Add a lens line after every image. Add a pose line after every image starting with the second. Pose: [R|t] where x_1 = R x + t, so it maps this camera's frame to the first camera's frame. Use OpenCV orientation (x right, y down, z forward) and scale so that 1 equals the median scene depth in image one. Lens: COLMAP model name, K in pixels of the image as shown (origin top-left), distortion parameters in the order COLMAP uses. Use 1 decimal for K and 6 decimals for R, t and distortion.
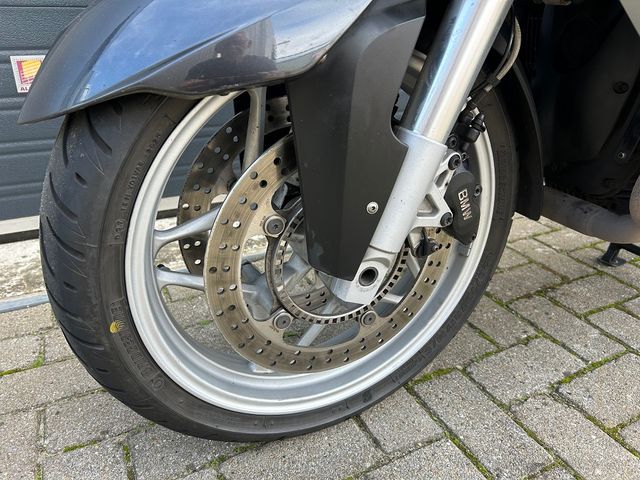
lens RADIAL K [[490.0, 0, 319.3], [0, 490.0, 240.7], [0, 0, 1]] dist [0.029091, -0.038096]
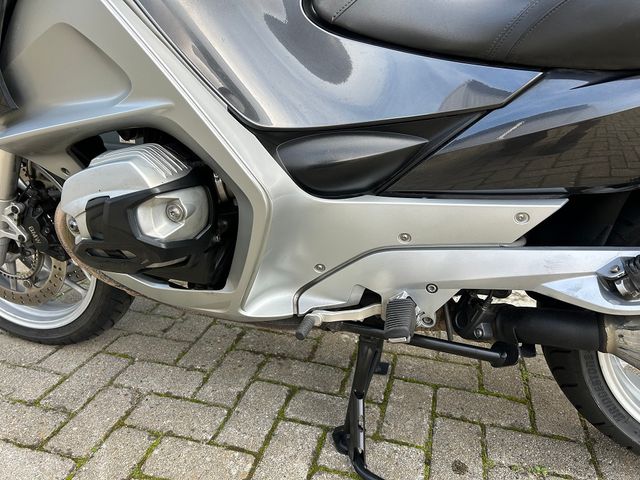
lens RADIAL K [[490.0, 0, 325.1], [0, 490.0, 236.9], [0, 0, 1]] dist [0.029091, -0.038096]
pose [[0.743629, 0.240133, -0.623980, 2.473876], [-0.299198, 0.954132, 0.010620, -0.447971], [0.597910, 0.178797, 0.781368, 0.186226]]
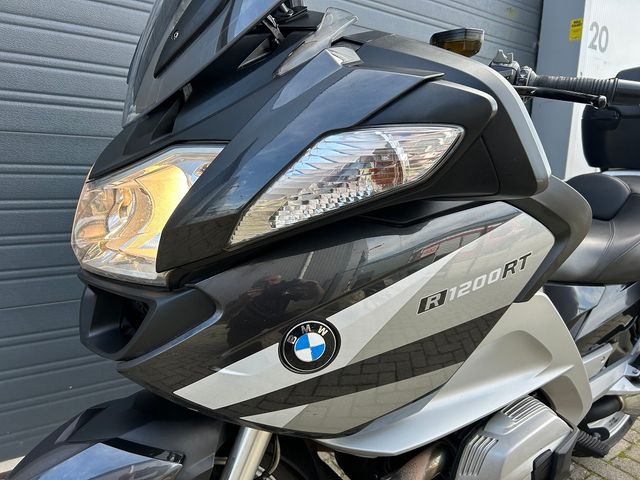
lens RADIAL K [[490.0, 0, 317.9], [0, 490.0, 238.0], [0, 0, 1]] dist [0.029091, -0.038096]
pose [[0.988693, -0.000130, 0.149952, 0.240788], [0.037578, 0.968305, -0.246927, -0.677281], [-0.145167, 0.249770, 0.957362, -0.777991]]
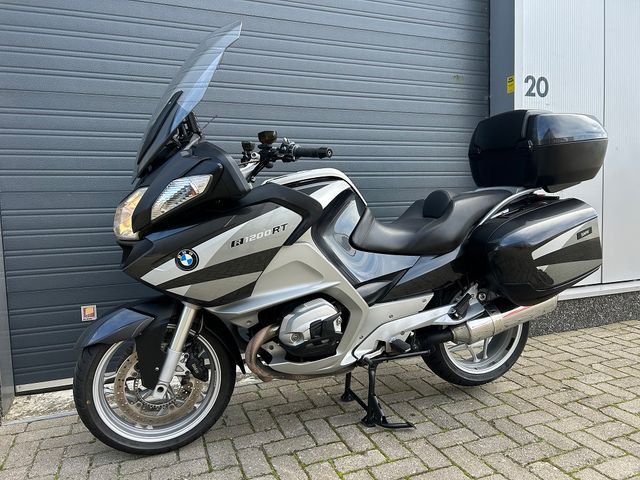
lens RADIAL K [[490.0, 0, 320.8], [0, 490.0, 237.4], [0, 0, 1]] dist [0.029091, -0.038096]
pose [[0.993793, -0.036844, -0.104967, 1.629900], [-0.001614, 0.938688, -0.344765, 0.259134], [0.111234, 0.342794, 0.932802, -2.500598]]
